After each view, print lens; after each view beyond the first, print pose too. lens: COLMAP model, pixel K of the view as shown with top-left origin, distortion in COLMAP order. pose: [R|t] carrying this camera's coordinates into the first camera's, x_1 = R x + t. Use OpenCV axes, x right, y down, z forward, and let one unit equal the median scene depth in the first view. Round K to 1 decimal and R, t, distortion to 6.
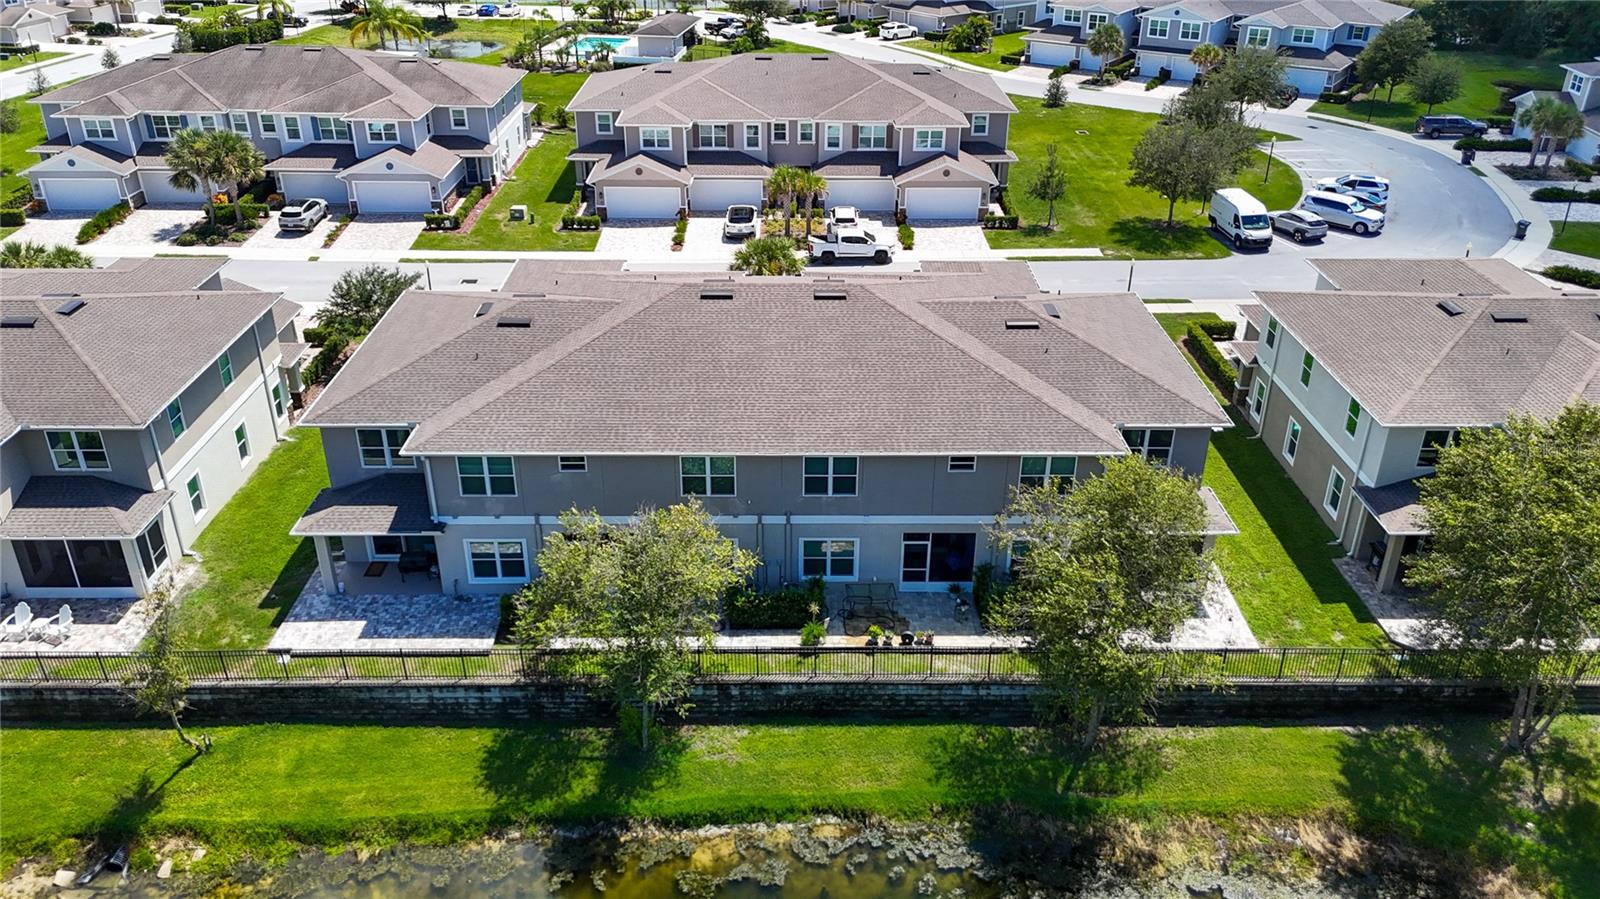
lens RADIAL K [[1168.0, 0, 800.0], [0, 1168.0, 449.5], [0, 0, 1]] dist [0.082848, -0.076216]
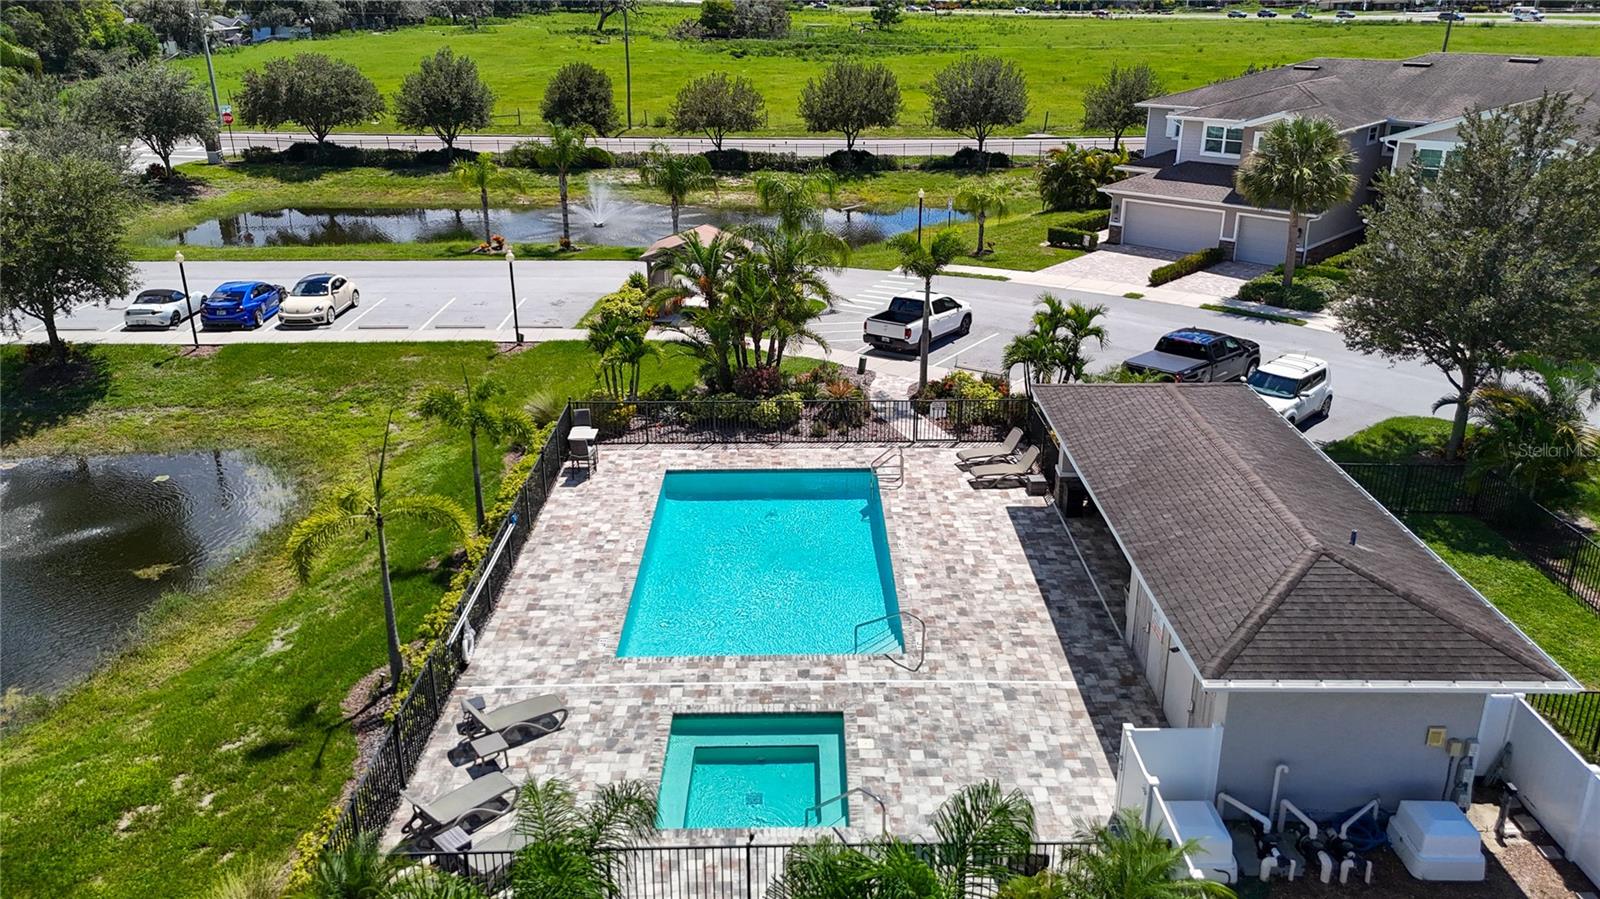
lens RADIAL K [[1168.0, 0, 800.0], [0, 1168.0, 449.5], [0, 0, 1]] dist [0.082848, -0.076216]
pose [[0.991441, -0.056875, 0.117515, -0.330598], [0.069653, 0.991745, -0.107659, -0.594752], [-0.110422, 0.114923, 0.987218, 1.417047]]
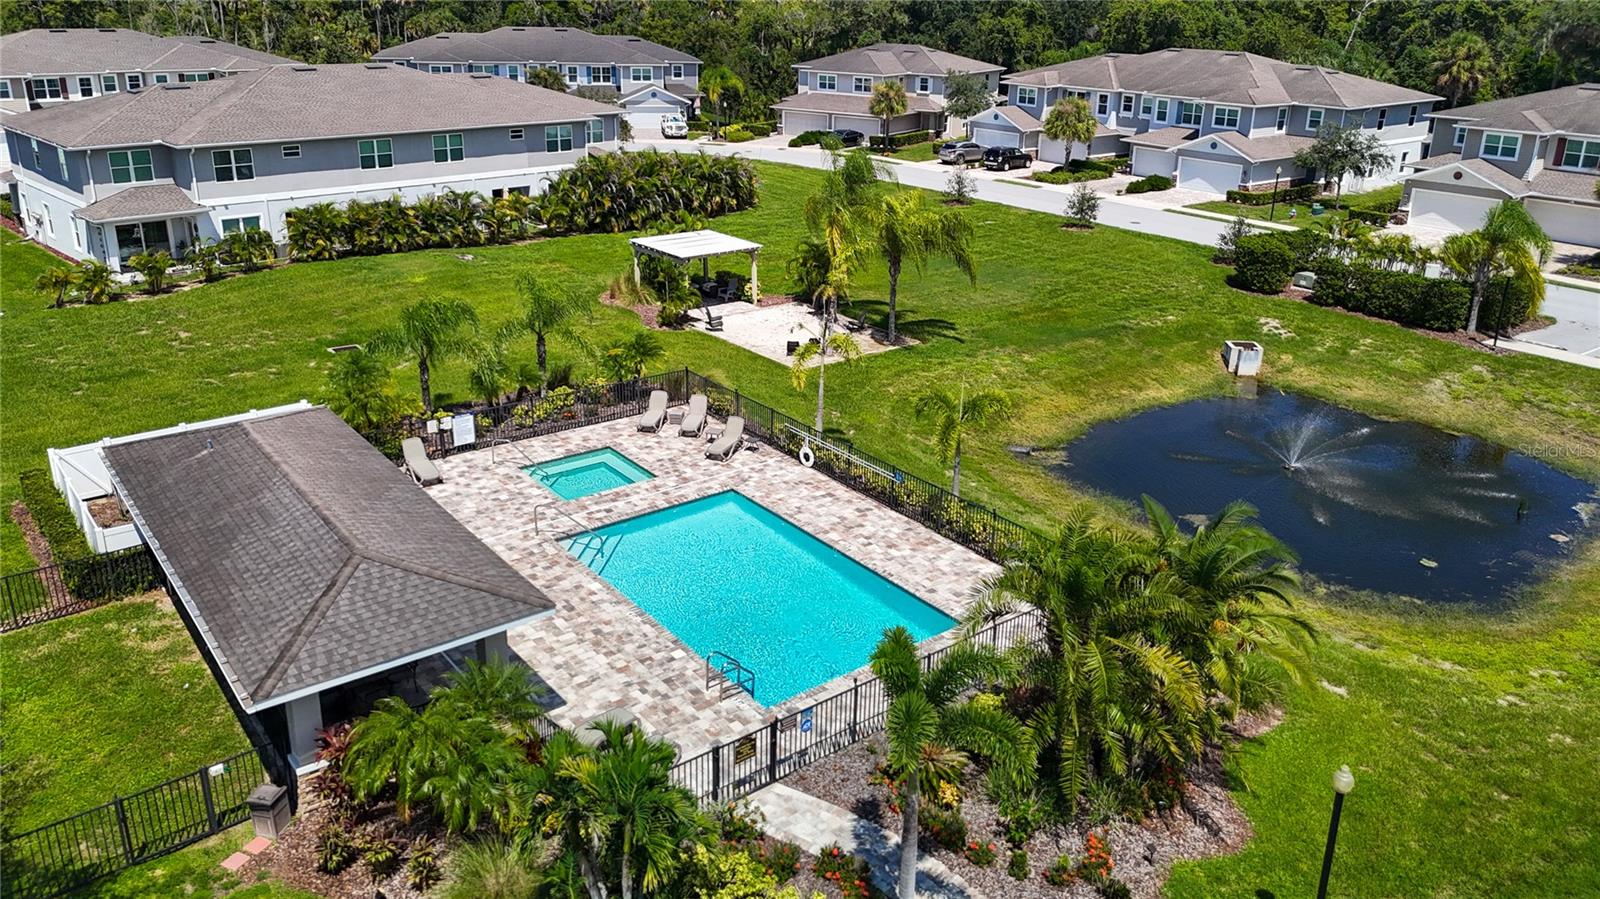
lens RADIAL K [[1168.0, 0, 800.0], [0, 1168.0, 449.5], [0, 0, 1]] dist [0.082848, -0.076216]
pose [[-0.707166, 0.244445, -0.663448, -0.079278], [-0.356199, 0.687394, 0.632939, -0.870225], [0.610769, 0.683912, -0.399030, 1.895572]]
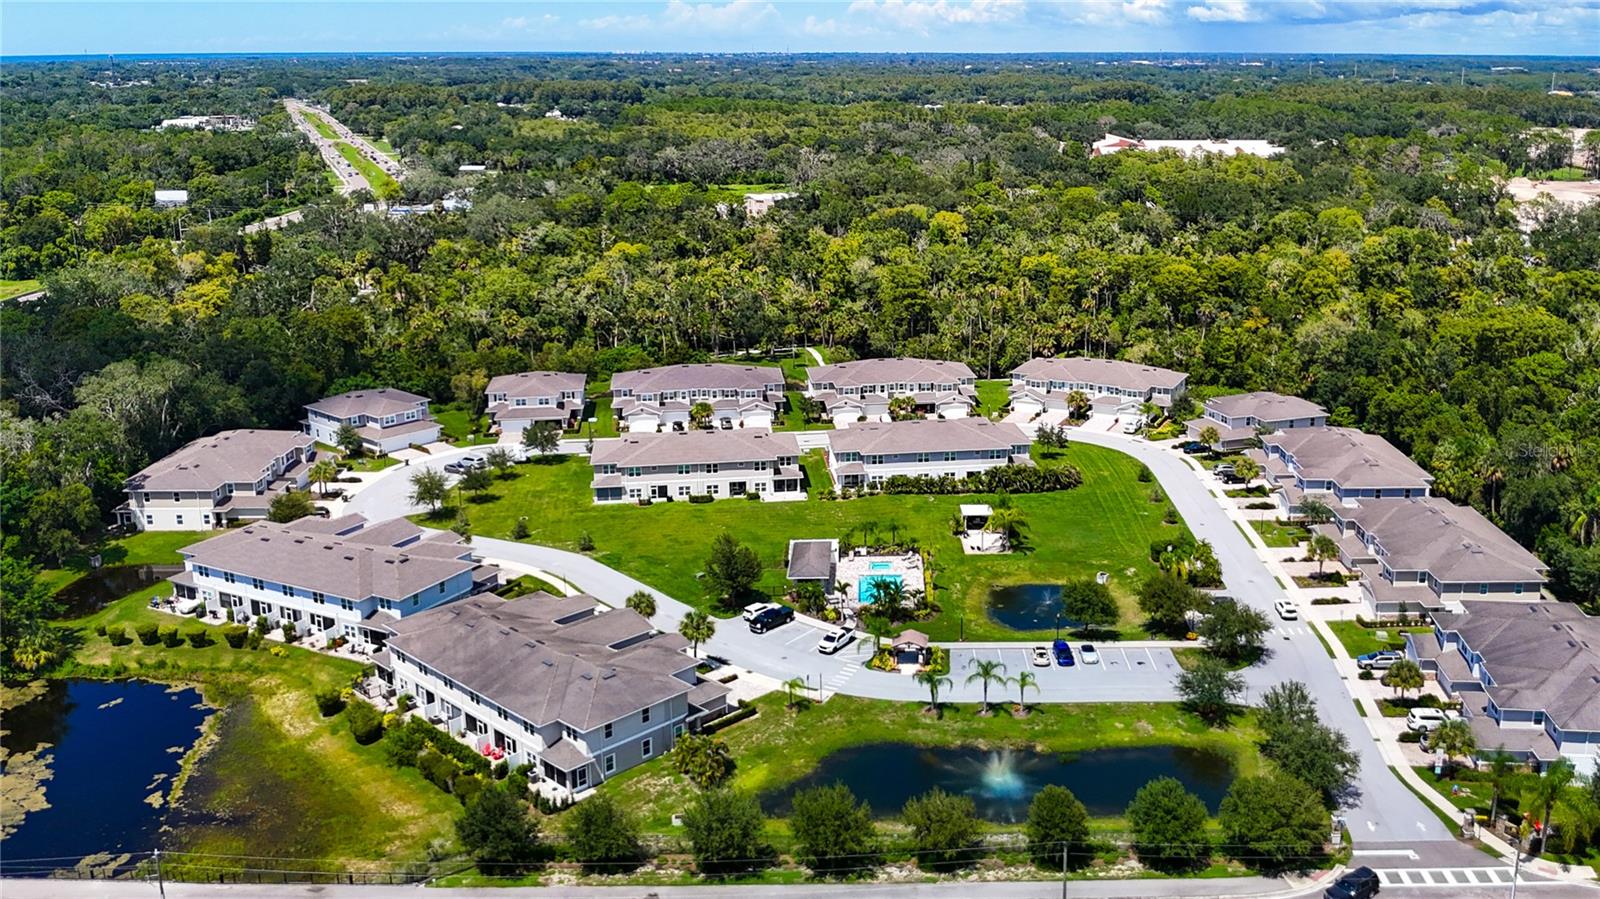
lens RADIAL K [[1411.2, 0, 908.8], [0, 1411.2, 388.3], [0, 0, 1]] dist [0.033538, -0.147313]
pose [[-0.987966, 0.032503, -0.151220, -0.006968], [-0.076060, 0.749203, 0.657958, -2.382002], [0.134681, 0.661542, -0.737715, 3.269666]]
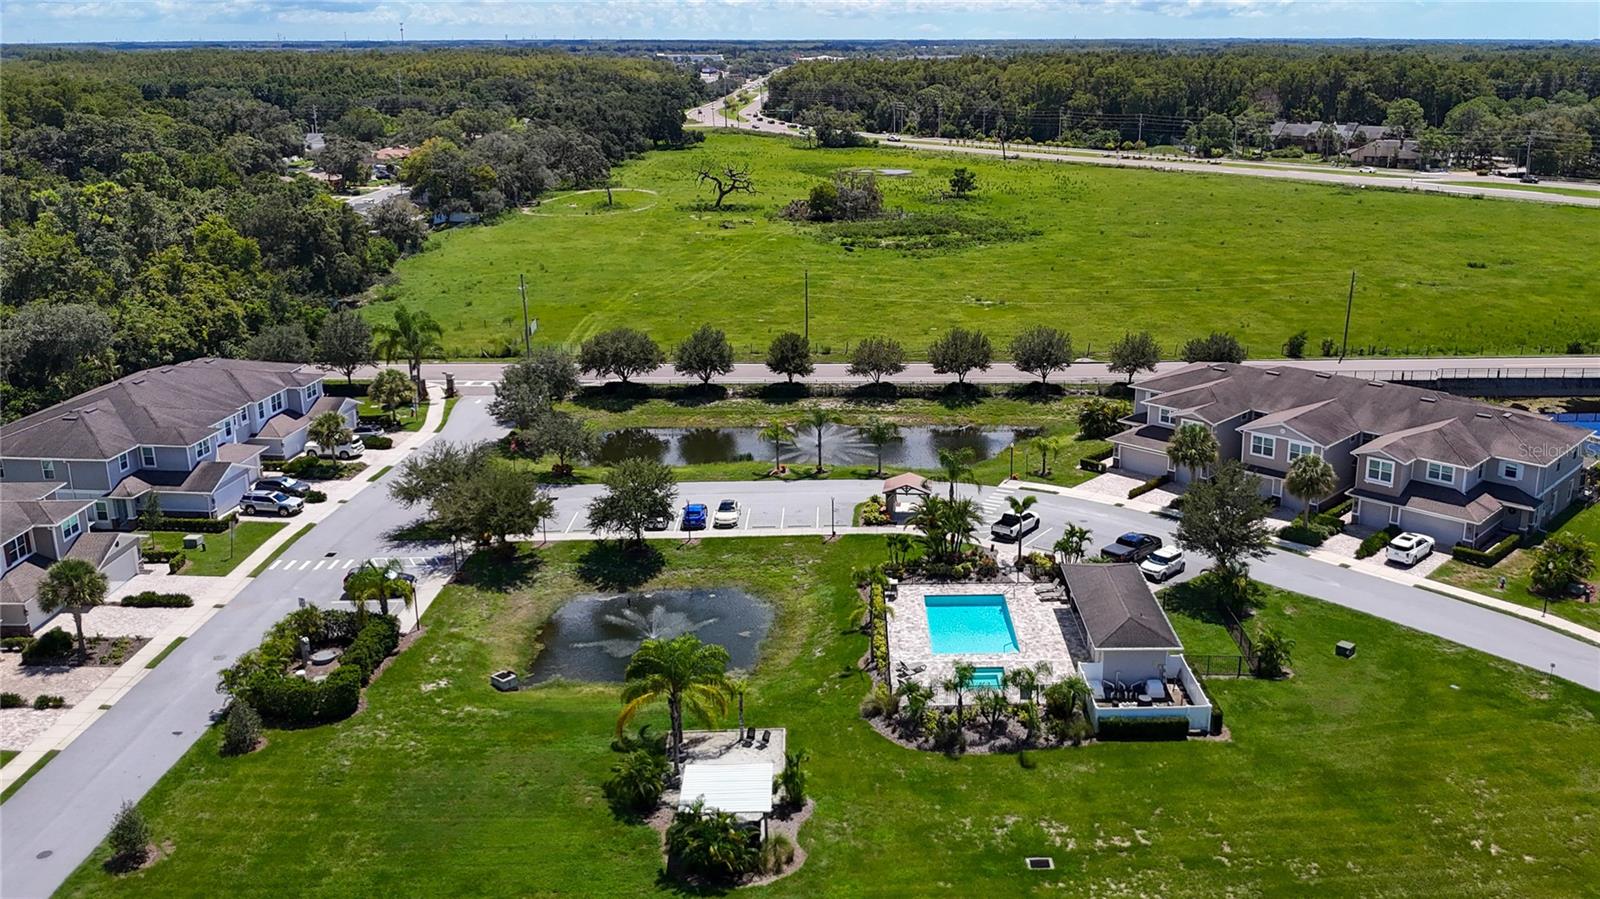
lens RADIAL K [[1333.1, 0, 873.6], [0, 1333.1, 405.3], [0, 0, 1]] dist [0.062229, -0.126639]
pose [[0.989056, -0.047495, 0.139690, -0.536469], [0.077550, 0.972788, -0.218334, -0.541086], [-0.125519, 0.226778, 0.965825, 0.616216]]
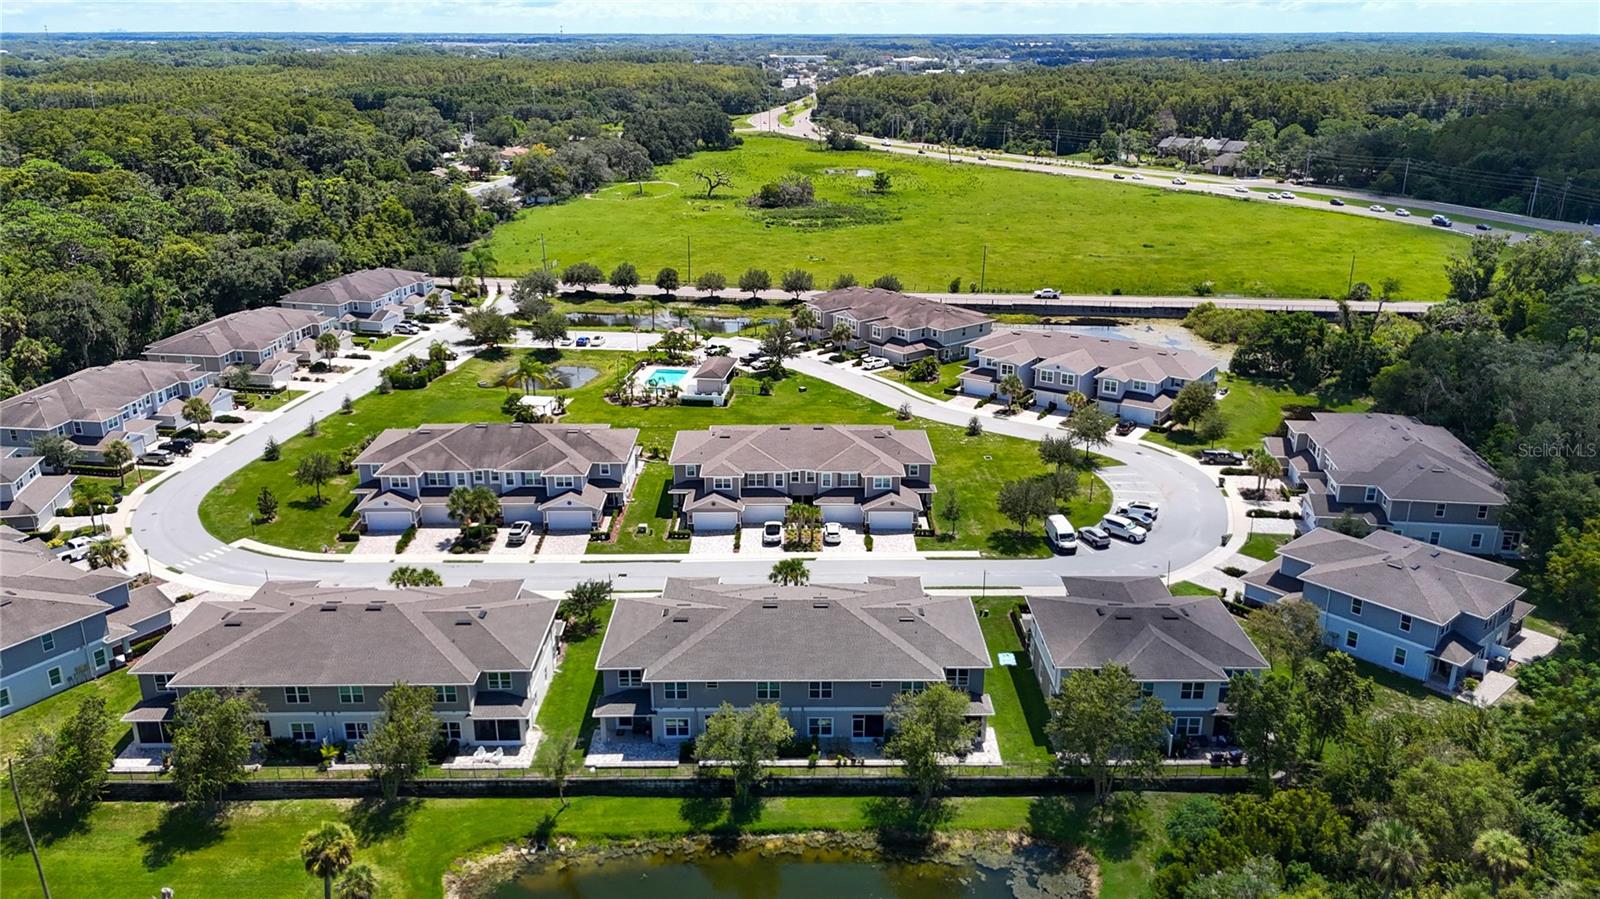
lens RADIAL K [[1202.3, 0, 800.0], [0, 1202.3, 449.5], [0, 0, 1]] dist [0.096173, -0.160688]
pose [[0.999973, -0.004408, -0.005849, 0.000313], [0.003415, 0.987094, -0.160103, -0.034301], [0.006479, 0.160079, 0.987083, -0.766352]]
